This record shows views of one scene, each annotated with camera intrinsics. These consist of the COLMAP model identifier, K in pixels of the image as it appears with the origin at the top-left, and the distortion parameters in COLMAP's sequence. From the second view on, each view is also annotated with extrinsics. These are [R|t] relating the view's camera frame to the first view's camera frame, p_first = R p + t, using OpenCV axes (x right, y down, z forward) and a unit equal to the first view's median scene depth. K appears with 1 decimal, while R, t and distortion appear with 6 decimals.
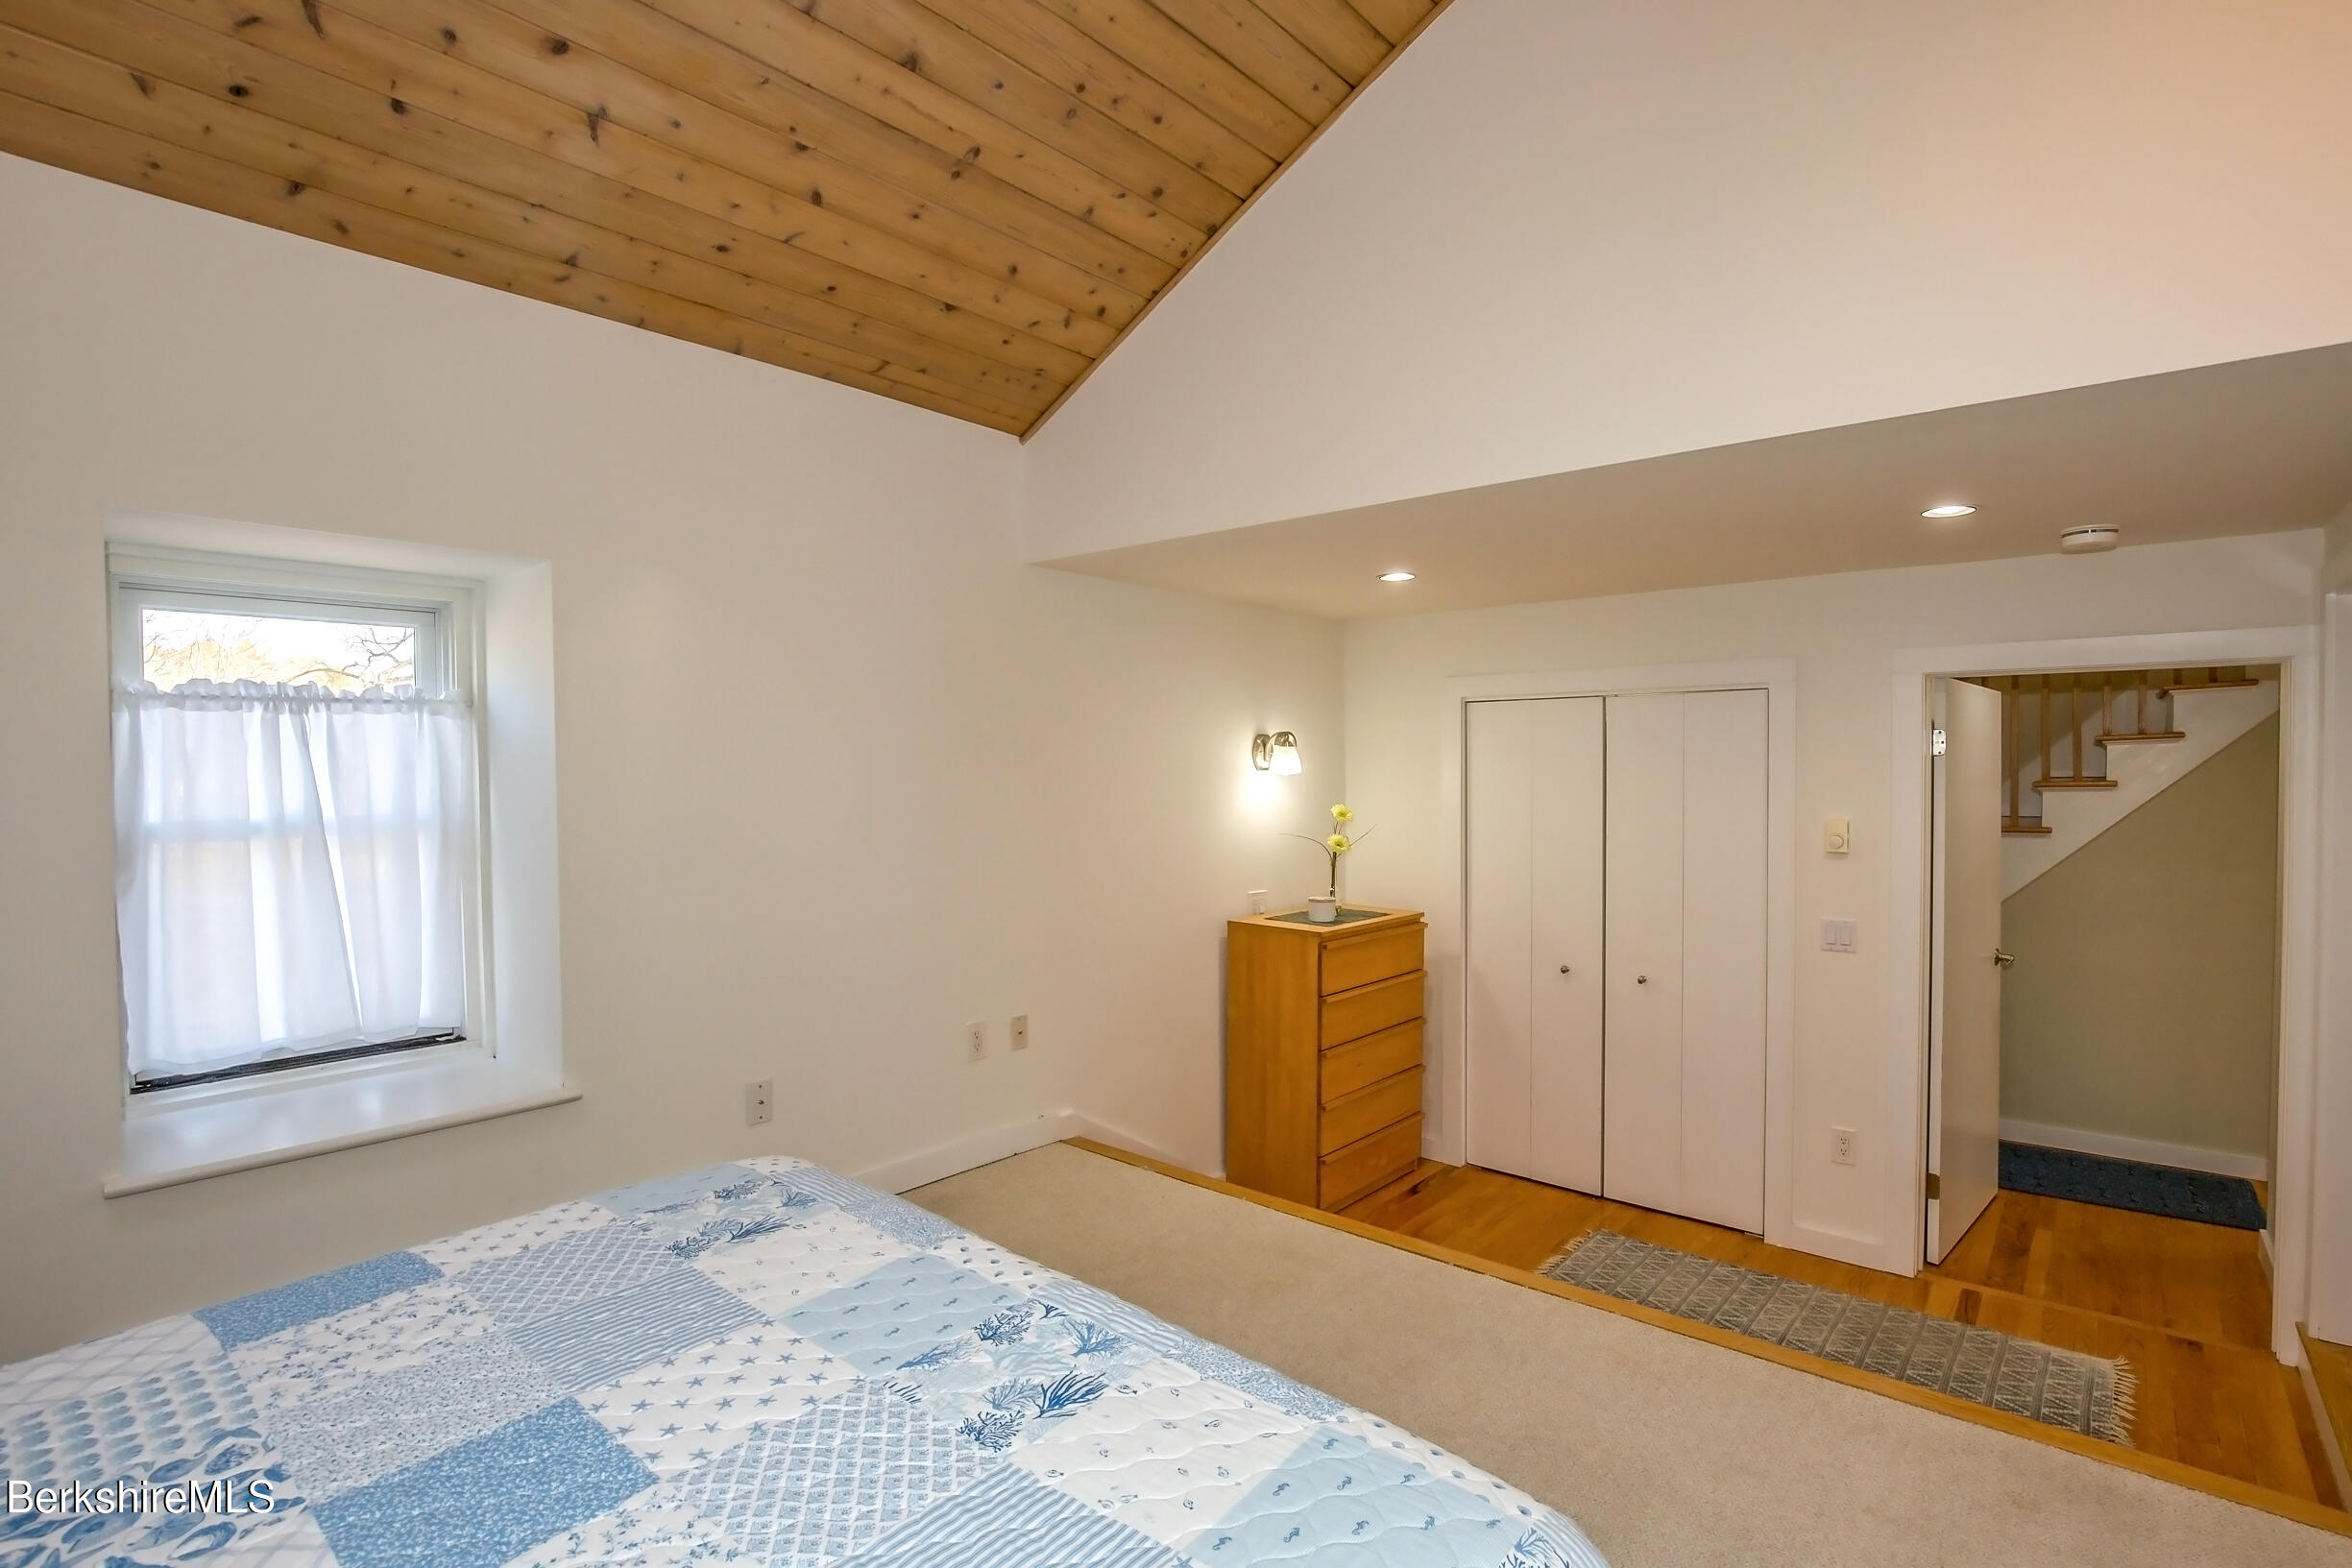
lens RADIAL K [[1109.7, 0, 1176.0], [0, 1109.7, 784.0], [0, 0, 1]] dist [-0.027874, 0.000573]
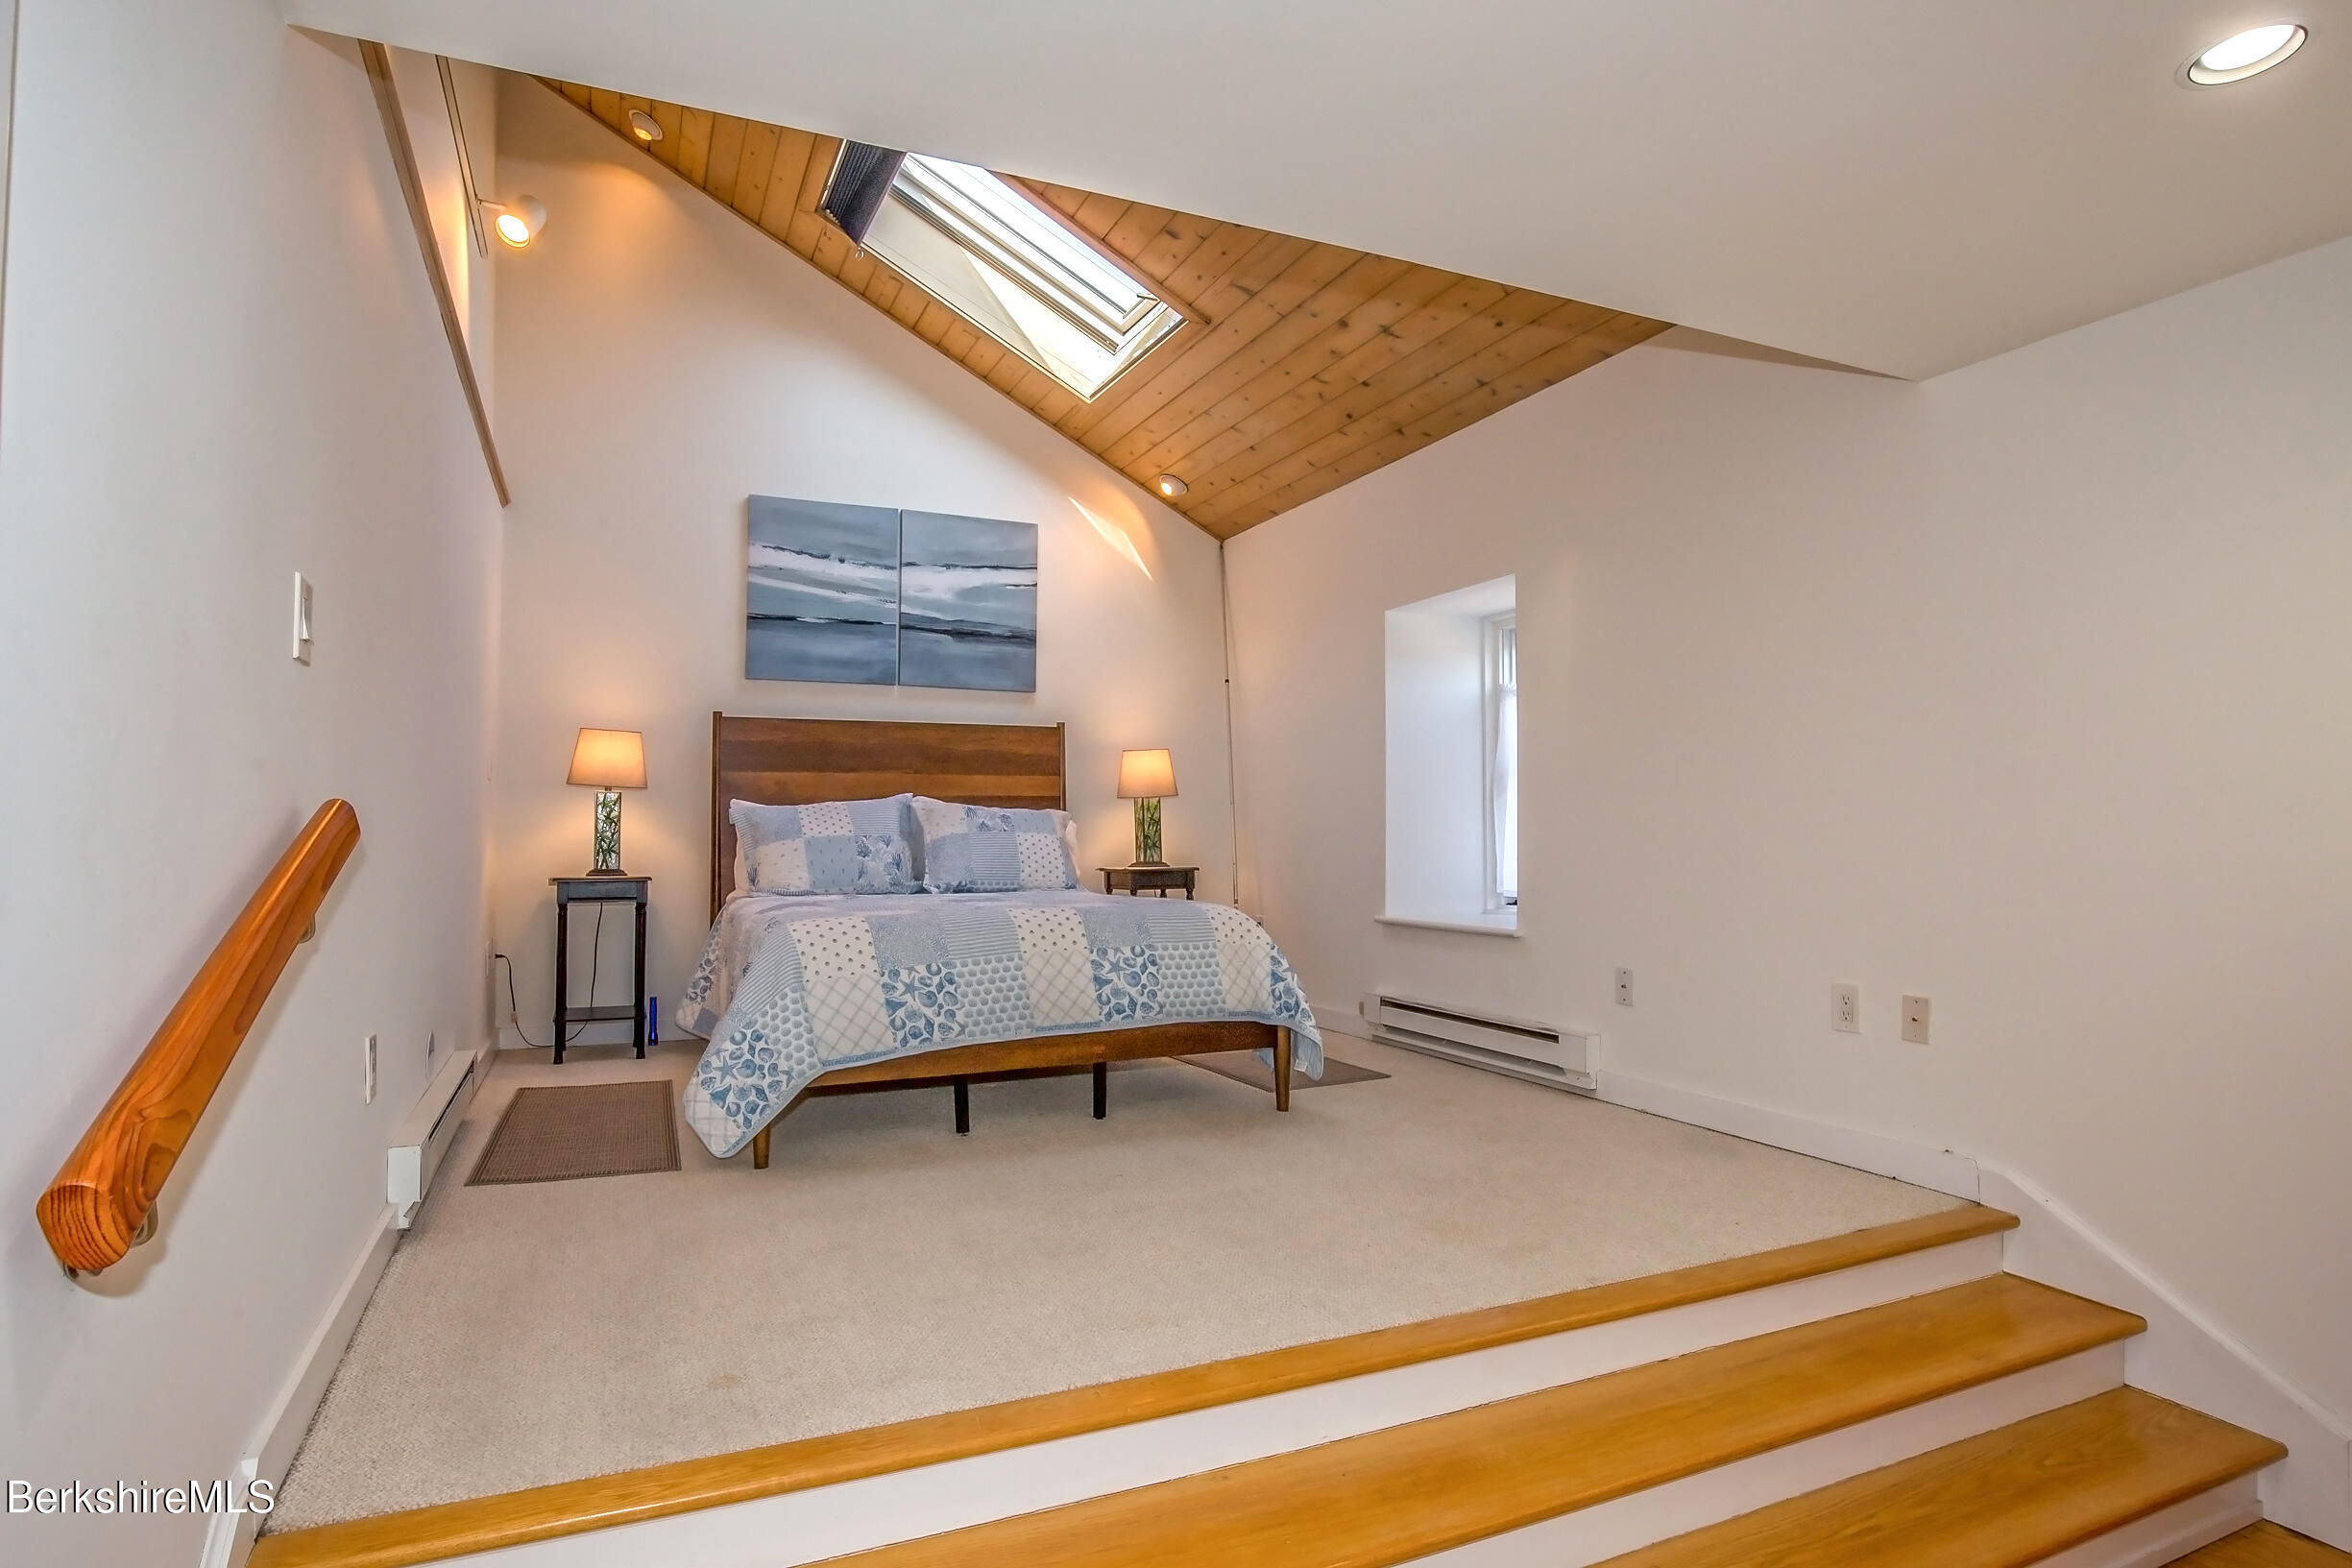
lens RADIAL K [[1177.2, 0, 1173.0], [0, 1177.2, 791.2], [0, 0, 1]] dist [-0.024401, -0.000065]
pose [[-0.402420, -0.022891, -0.915169, 1.072250], [-0.002746, 0.999713, -0.023798, 0.131115], [0.915451, -0.007064, -0.402368, 1.209951]]
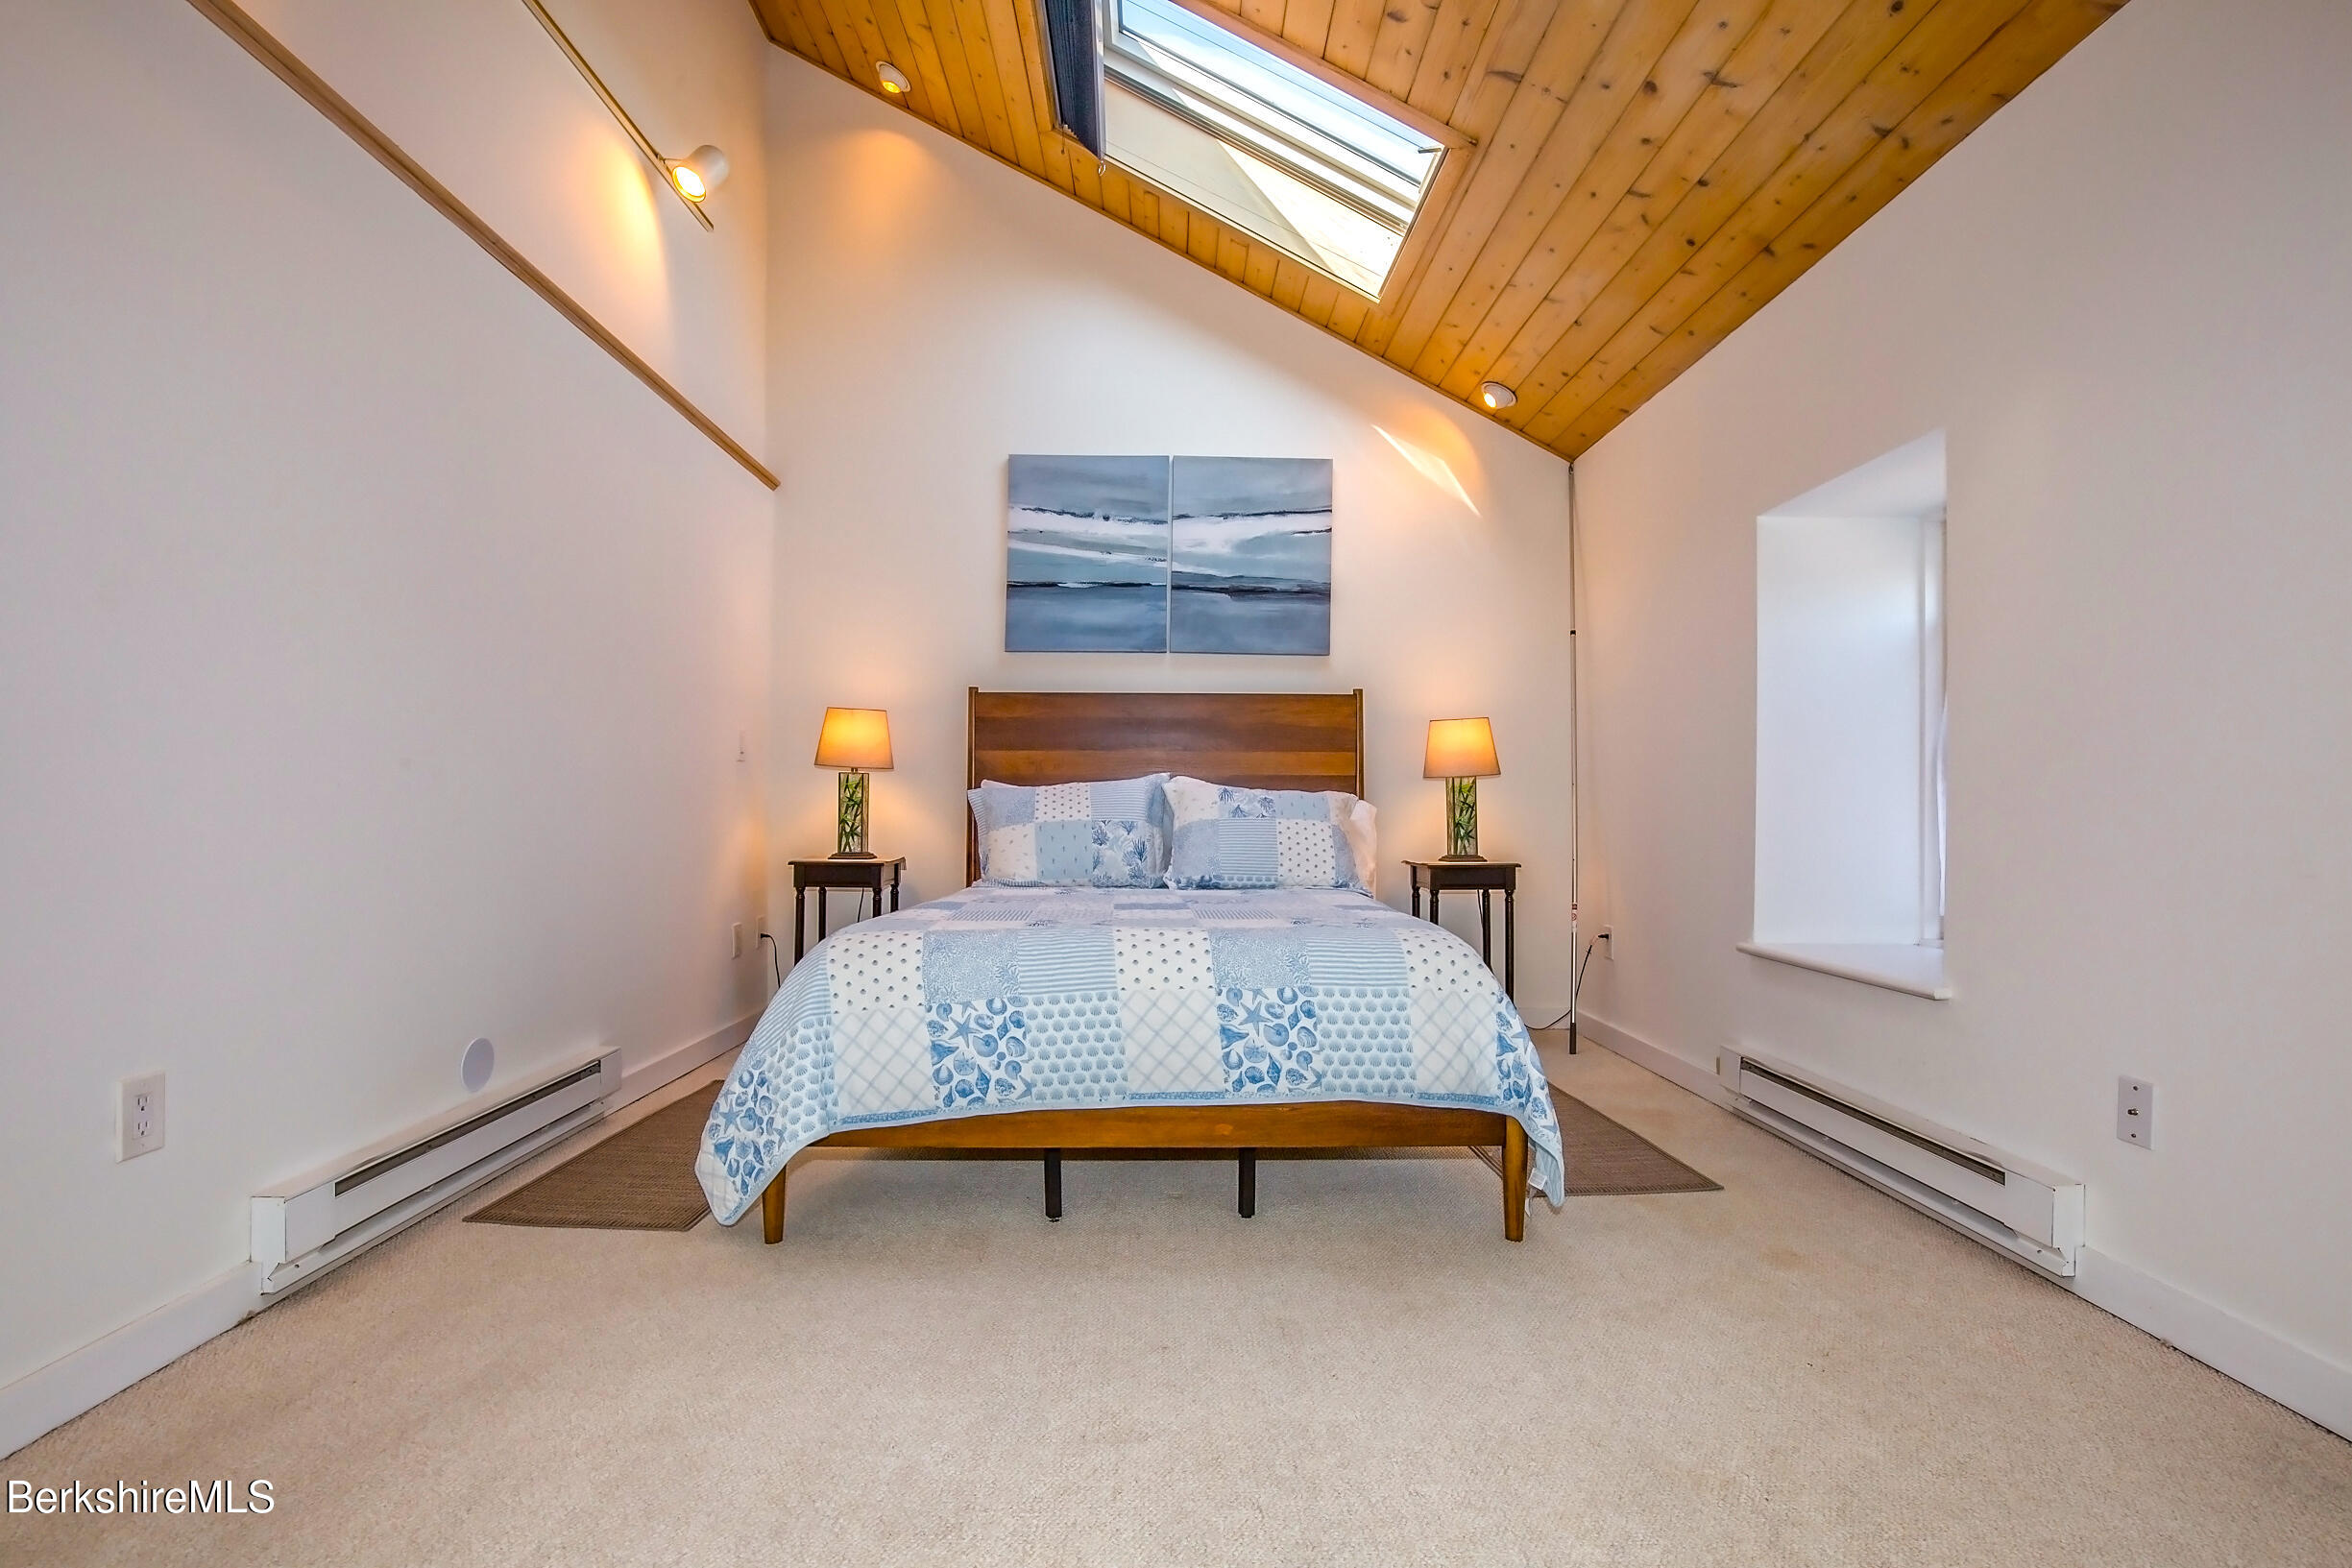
lens RADIAL K [[1100.0, 0, 1196.5], [0, 1100.0, 789.5], [0, 0, 1]] dist [-0.027134, 0.001713]
pose [[-0.725304, -0.006974, -0.688393, 0.537055], [-0.007682, 0.999968, -0.002036, 0.116536], [0.688386, 0.003811, -0.725335, 1.228797]]
